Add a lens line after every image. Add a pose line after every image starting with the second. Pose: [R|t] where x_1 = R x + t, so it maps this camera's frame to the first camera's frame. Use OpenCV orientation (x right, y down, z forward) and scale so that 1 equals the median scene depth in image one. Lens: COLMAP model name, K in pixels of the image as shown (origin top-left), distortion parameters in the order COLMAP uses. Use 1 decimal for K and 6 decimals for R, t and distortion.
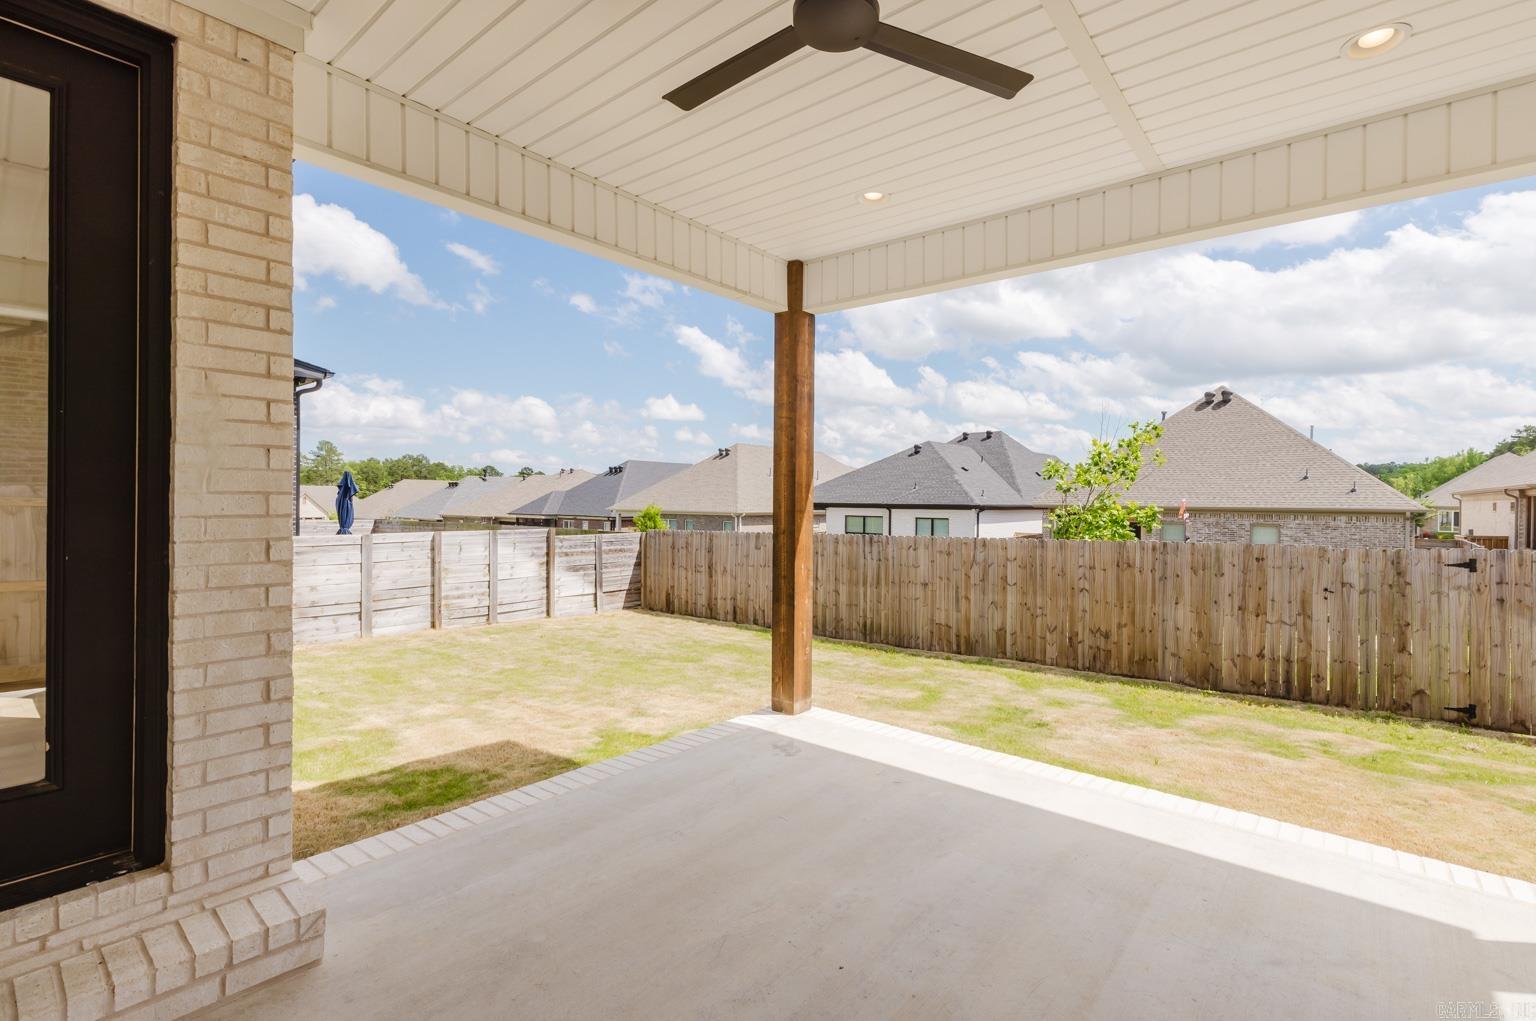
lens RADIAL K [[691.9, 0, 811.6], [0, 691.9, 502.1], [0, 0, 1]] dist [0.000469, 0.000028]
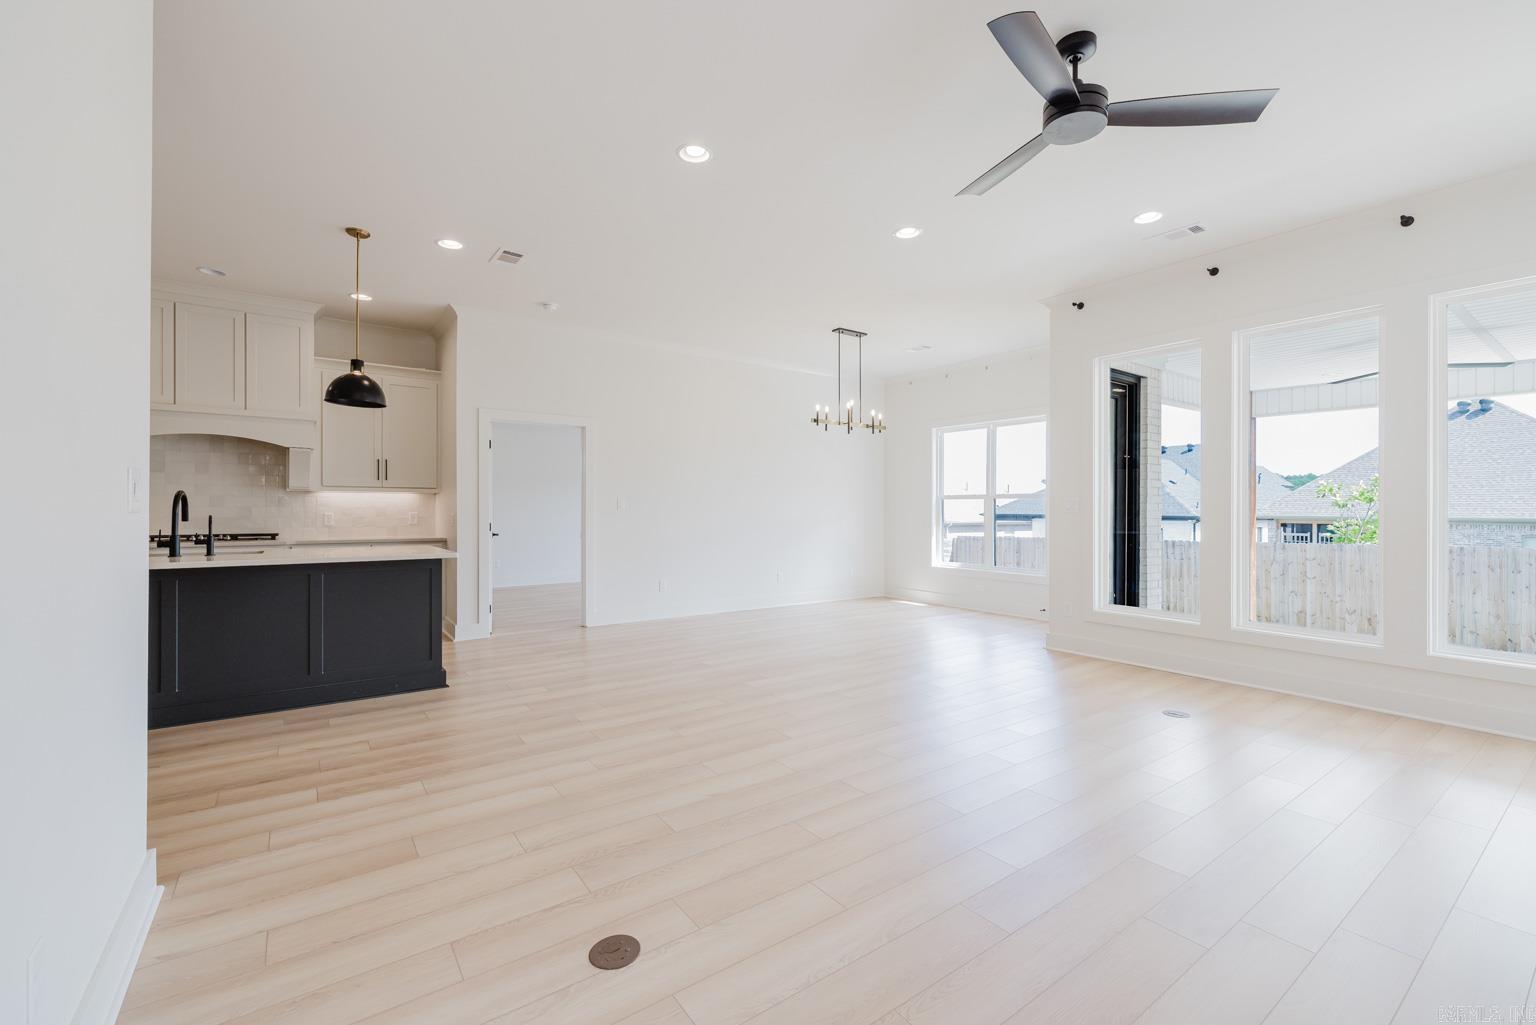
lens RADIAL K [[650.4, 0, 774.6], [0, 650.4, 504.8], [0, 0, 1]] dist [0.001957, 0.000400]
pose [[0.962413, -0.005994, -0.271523, -0.418731], [0.002863, 0.999925, -0.011925, -0.011439], [0.271574, 0.010700, 0.962358, -0.562992]]
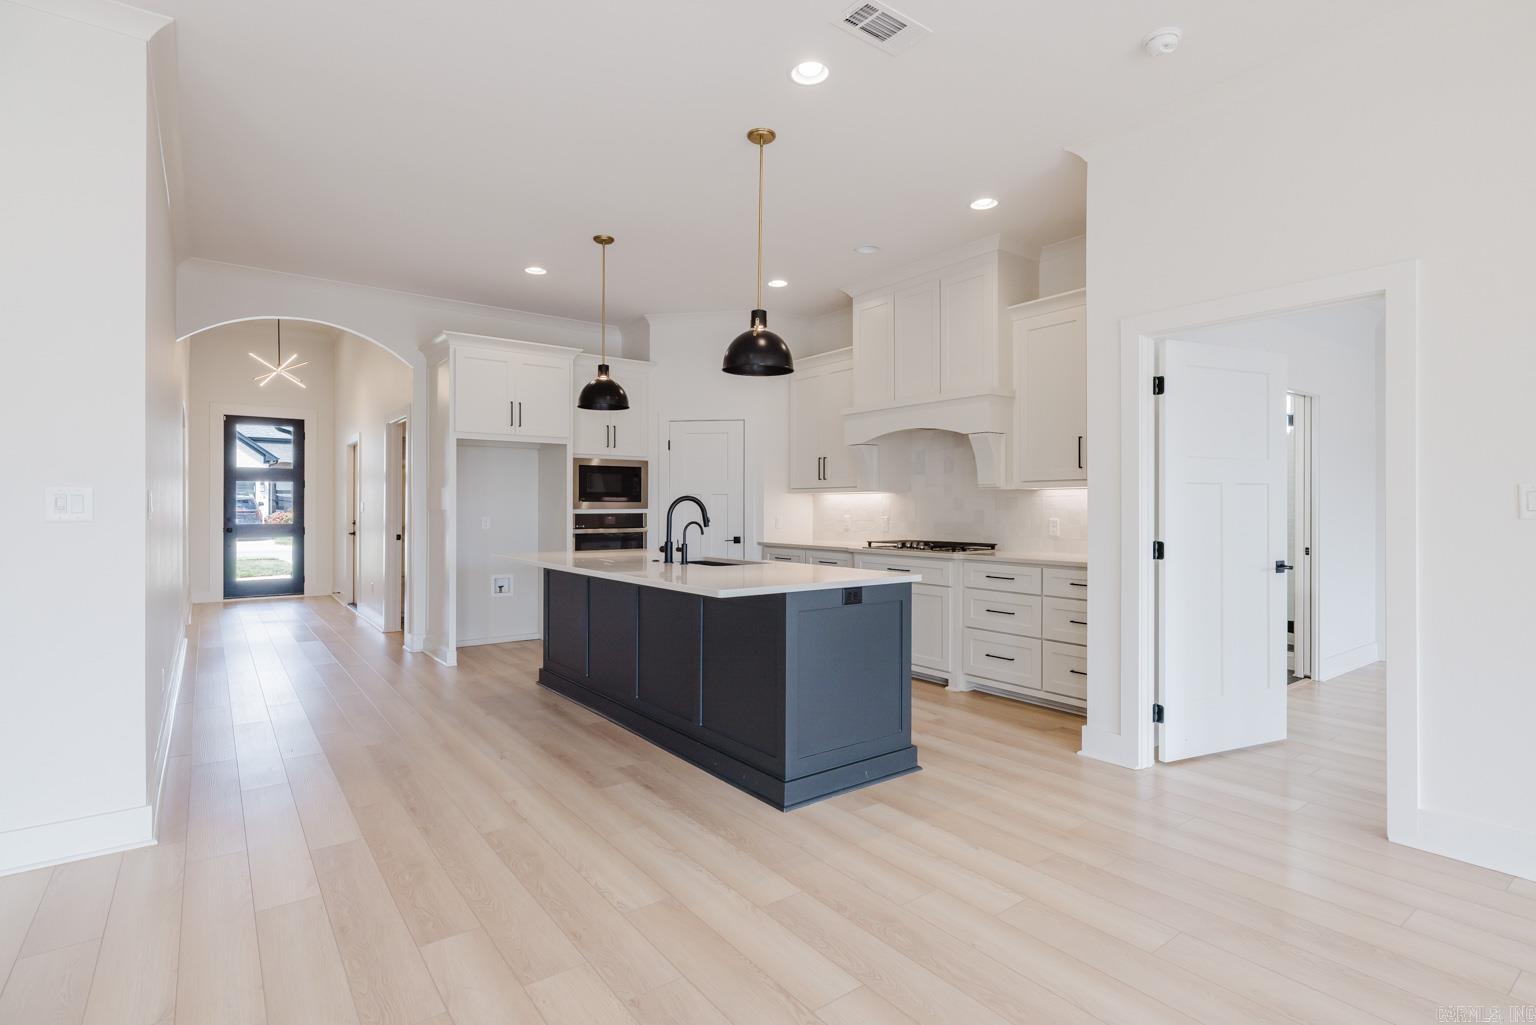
lens RADIAL K [[749.2, 0, 775.1], [0, 749.2, 513.6], [0, 0, 1]] dist [-0.003044, -0.000429]
pose [[-0.255836, -0.000748, -0.966720, -0.460731], [-0.003125, 0.999995, 0.000053, -0.015955], [0.966715, 0.003034, -0.255837, -0.059630]]
